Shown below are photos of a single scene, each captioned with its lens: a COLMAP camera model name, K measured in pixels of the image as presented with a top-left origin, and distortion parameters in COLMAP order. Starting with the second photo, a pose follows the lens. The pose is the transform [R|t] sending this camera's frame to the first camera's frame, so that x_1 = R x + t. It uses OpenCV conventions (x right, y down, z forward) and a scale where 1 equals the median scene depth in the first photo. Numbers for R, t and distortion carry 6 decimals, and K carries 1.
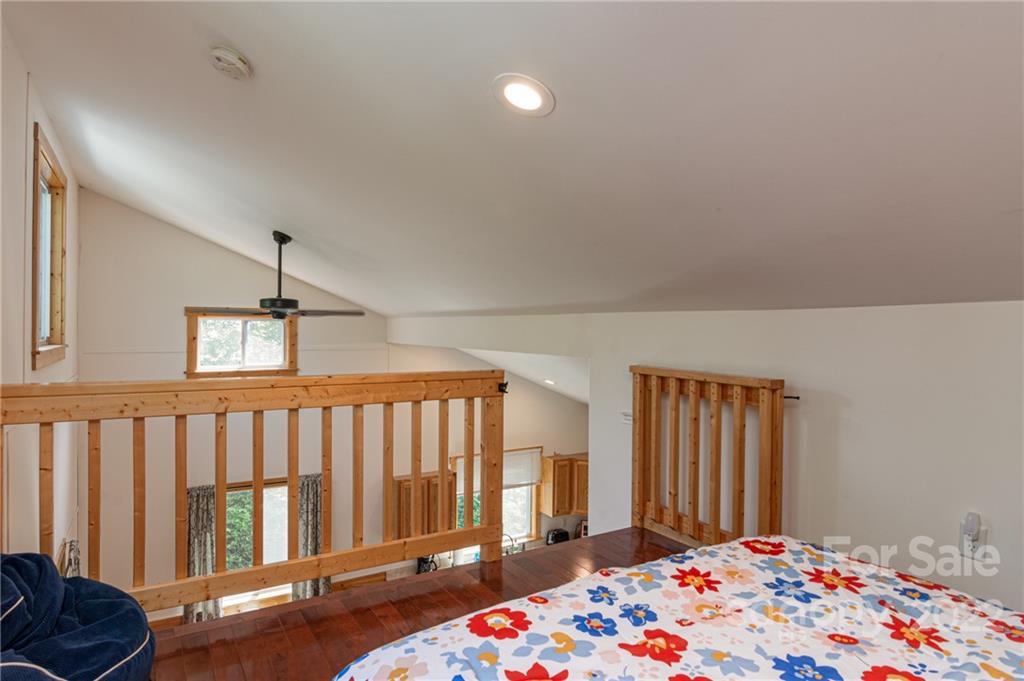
lens RADIAL K [[570.9, 0, 479.3], [0, 570.9, 327.4], [0, 0, 1]] dist [-0.018060, -0.000284]
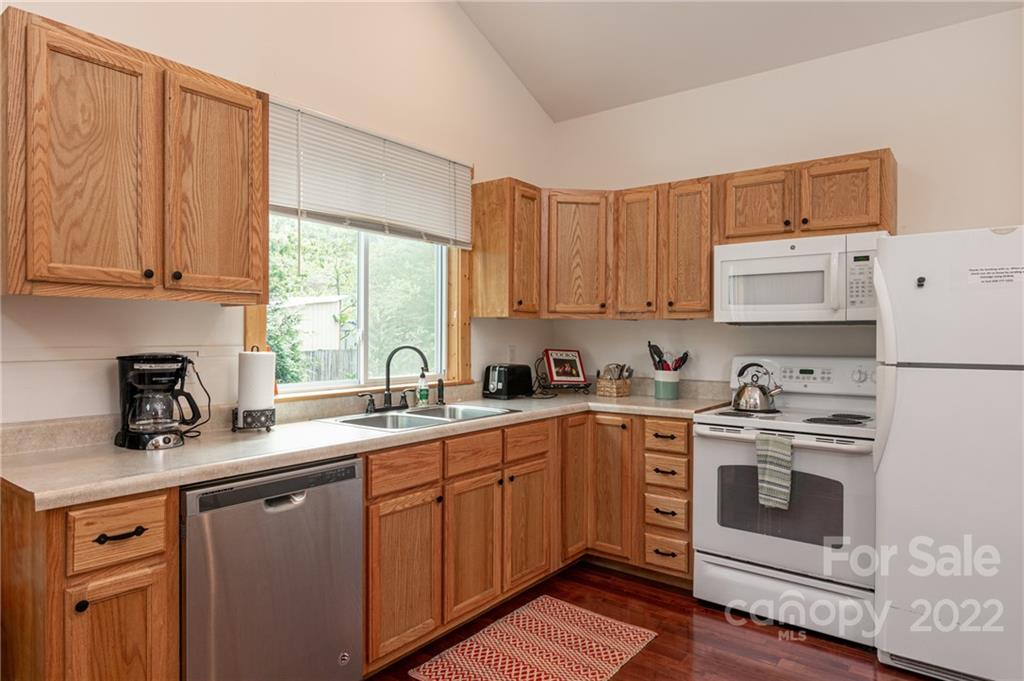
lens RADIAL K [[607.2, 0, 490.4], [0, 607.2, 335.7], [0, 0, 1]] dist [-0.005287, -0.002308]
pose [[0.931544, -0.009124, 0.363514, -0.043437], [0.008162, 0.999958, 0.004183, 0.344851], [-0.363537, -0.000929, 0.931579, 0.595678]]
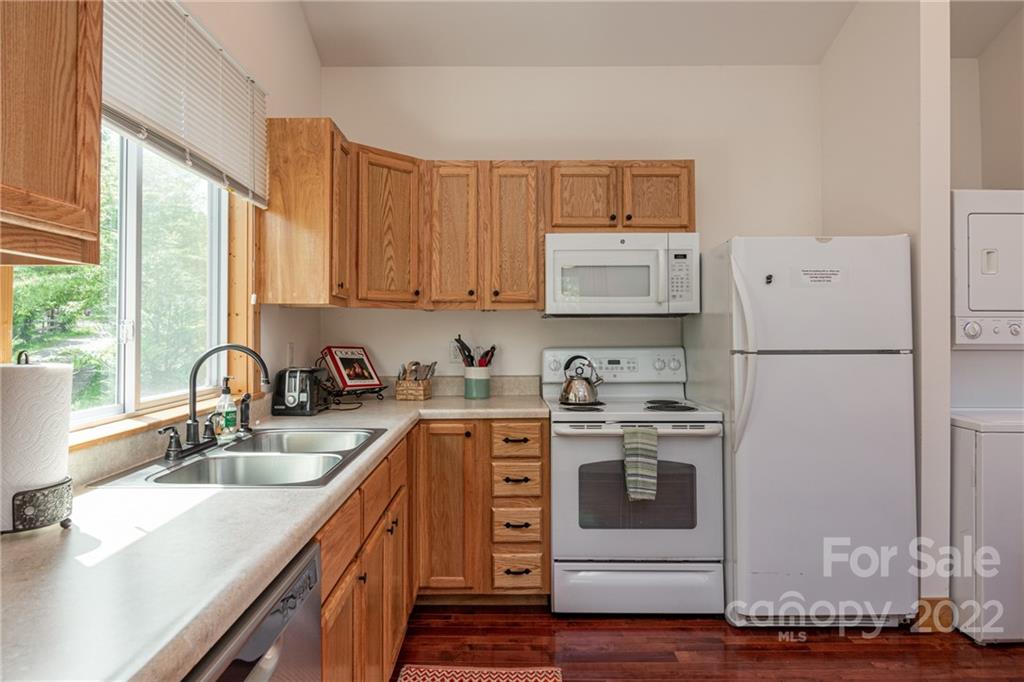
lens RADIAL K [[617.3, 0, 495.7], [0, 617.3, 317.9], [0, 0, 1]] dist [-0.001598, -0.000895]
pose [[0.506483, 0.003227, 0.862244, -0.113173], [0.010148, 0.999901, -0.009703, 0.344859], [-0.862190, 0.013665, 0.506401, 0.752749]]
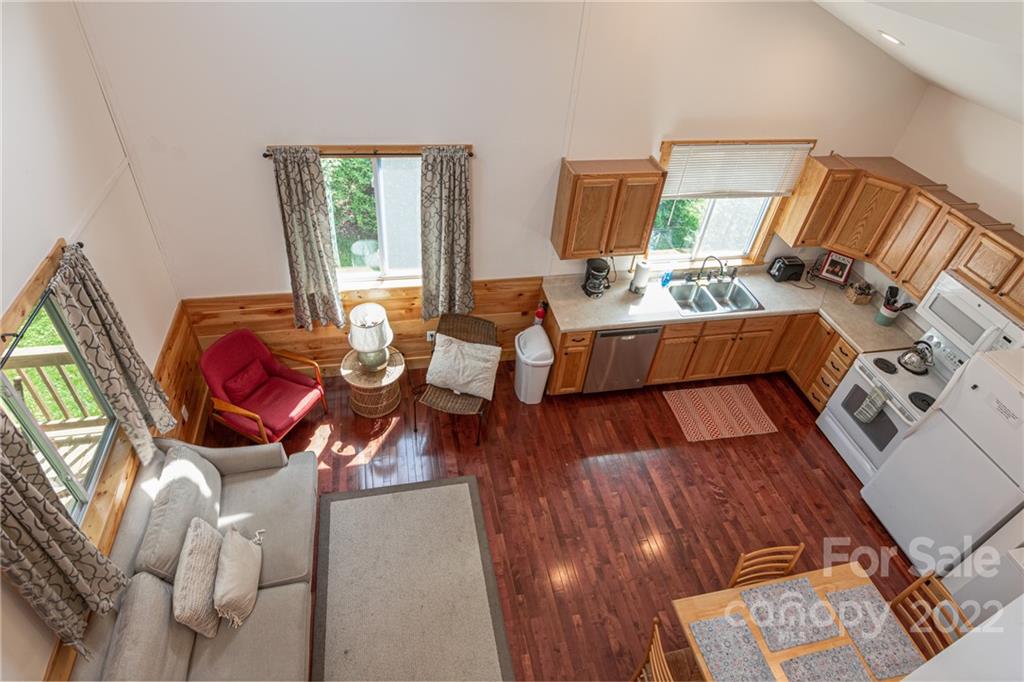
lens RADIAL K [[567.8, 0, 506.6], [0, 567.8, 309.1], [0, 0, 1]] dist [-0.001738, 0.000144]
pose [[0.948900, 0.244346, -0.199709, -0.042100], [-0.069066, 0.778295, 0.624088, -0.010047], [0.307926, -0.578404, 0.755400, 0.337746]]
